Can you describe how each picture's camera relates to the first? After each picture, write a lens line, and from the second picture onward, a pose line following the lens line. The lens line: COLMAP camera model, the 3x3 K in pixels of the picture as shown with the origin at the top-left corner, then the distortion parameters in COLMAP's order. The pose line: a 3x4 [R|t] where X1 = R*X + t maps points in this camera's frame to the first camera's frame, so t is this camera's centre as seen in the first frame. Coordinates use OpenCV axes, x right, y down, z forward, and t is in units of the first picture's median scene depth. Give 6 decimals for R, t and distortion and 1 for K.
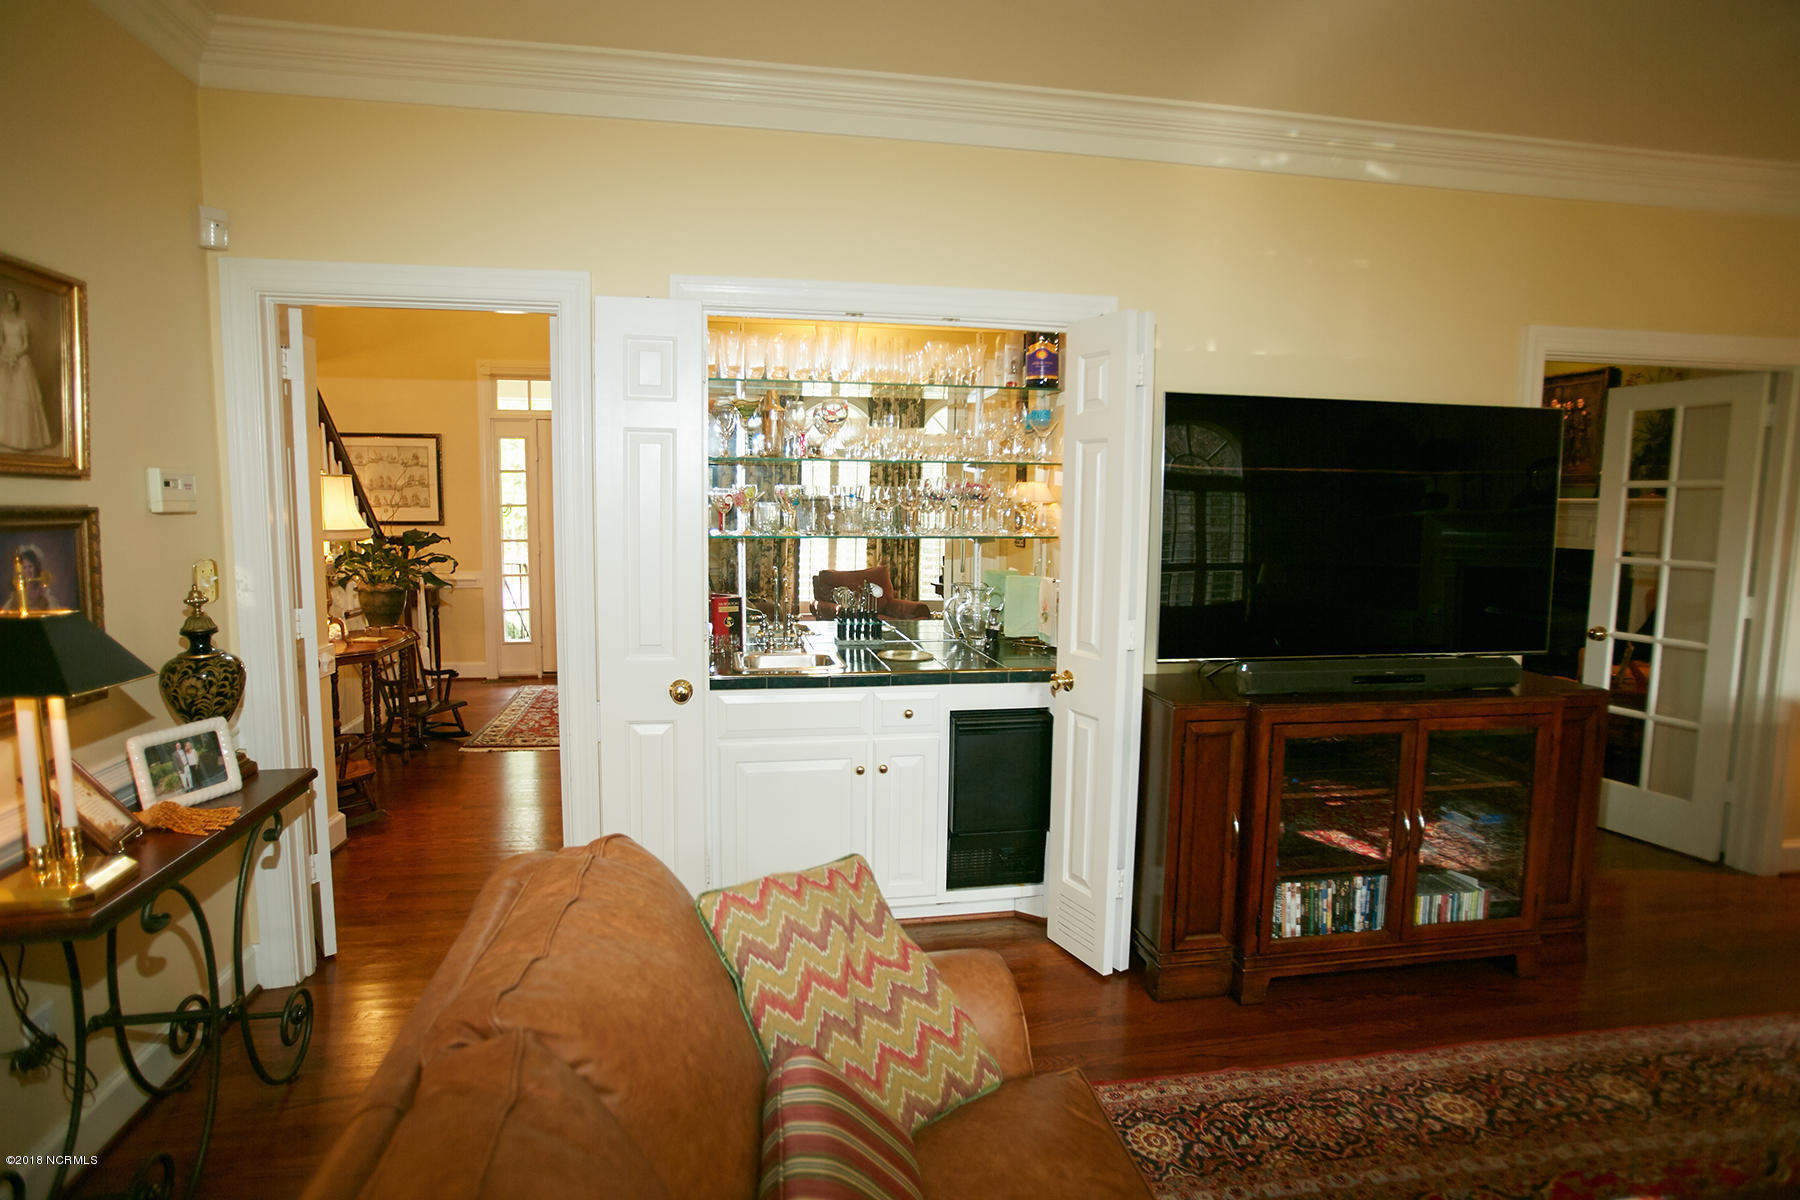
lens RADIAL K [[944.7, 0, 889.3], [0, 944.7, 597.6], [0, 0, 1]] dist [-0.048746, 0.002113]
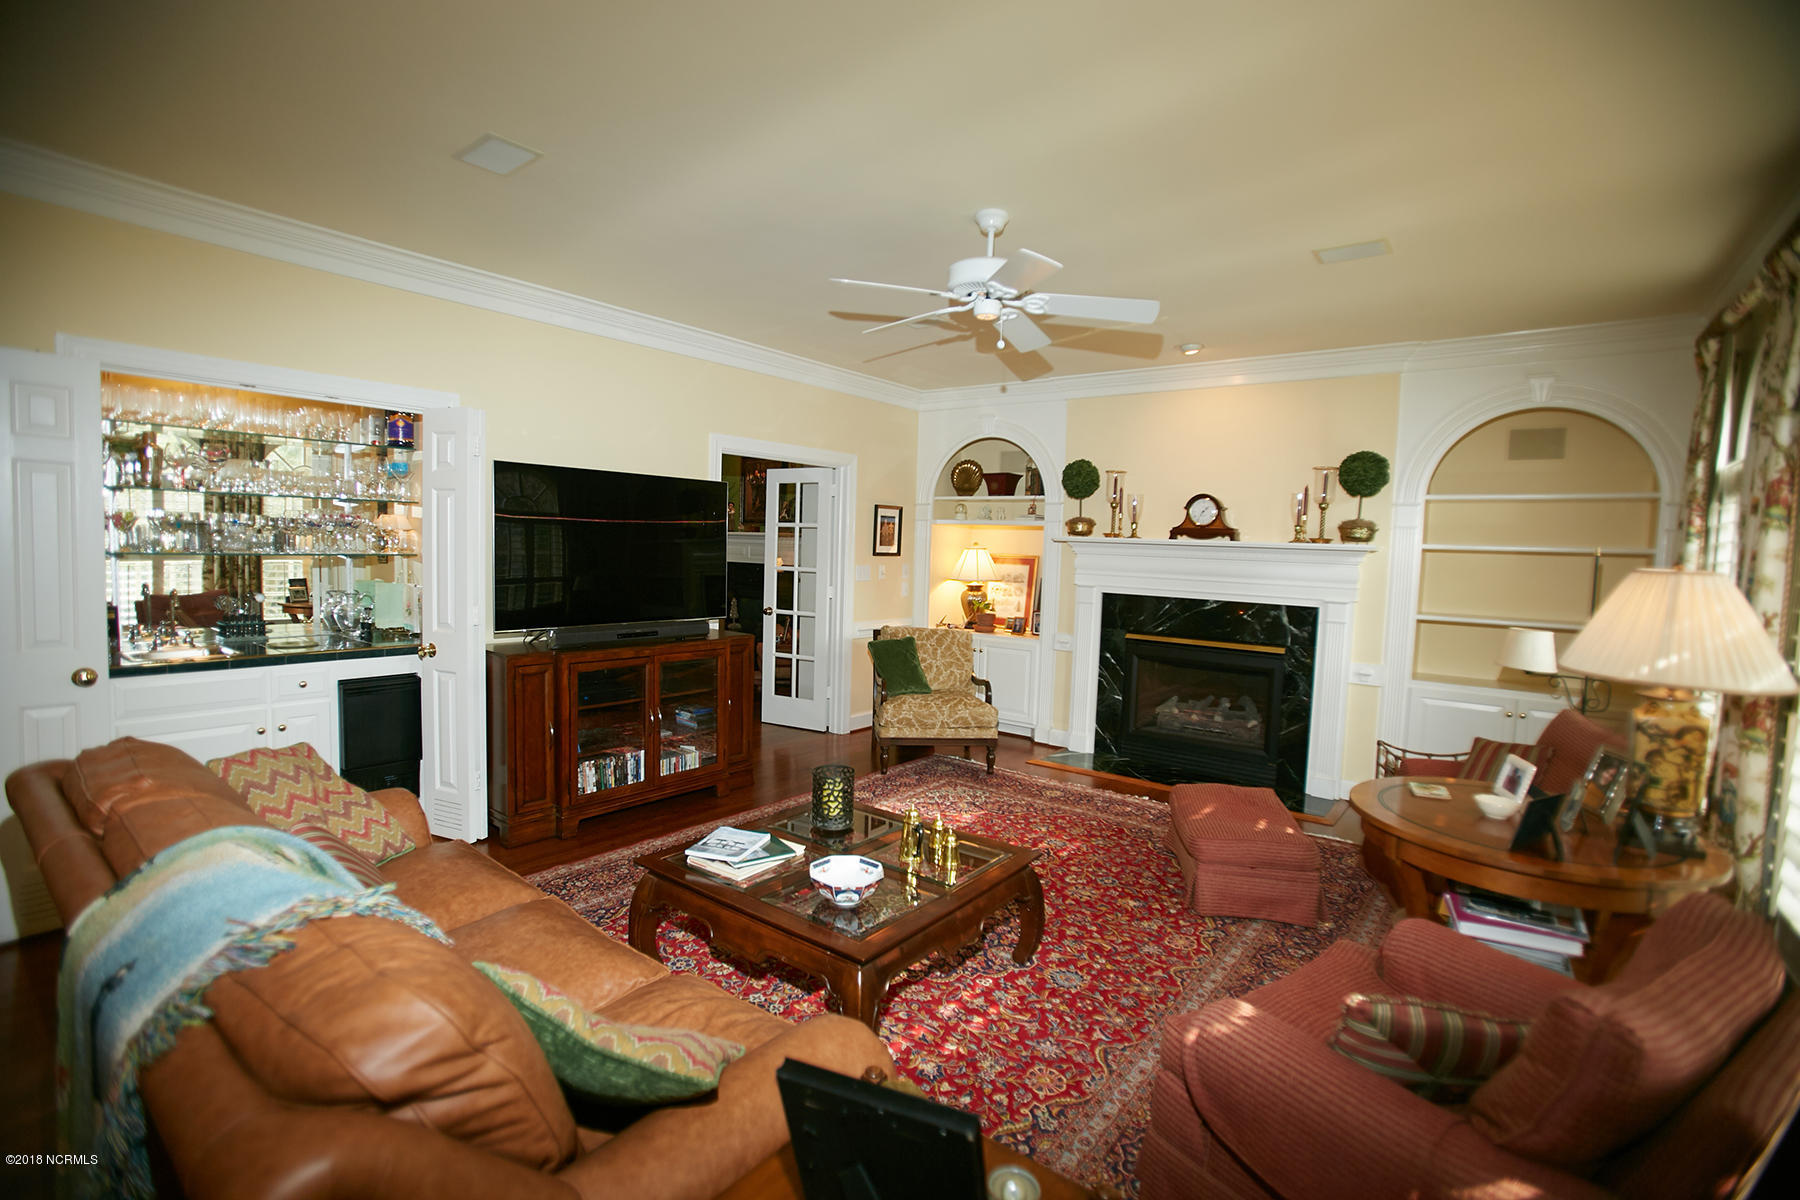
lens RADIAL K [[824.8, 0, 869.0], [0, 824.8, 610.4], [0, 0, 1]] dist [-0.024681, 0.003757]
pose [[0.763204, -0.040381, 0.644895, -0.115851], [0.045978, 0.998909, 0.008136, 0.048363], [-0.644520, 0.023442, 0.764228, -0.432164]]
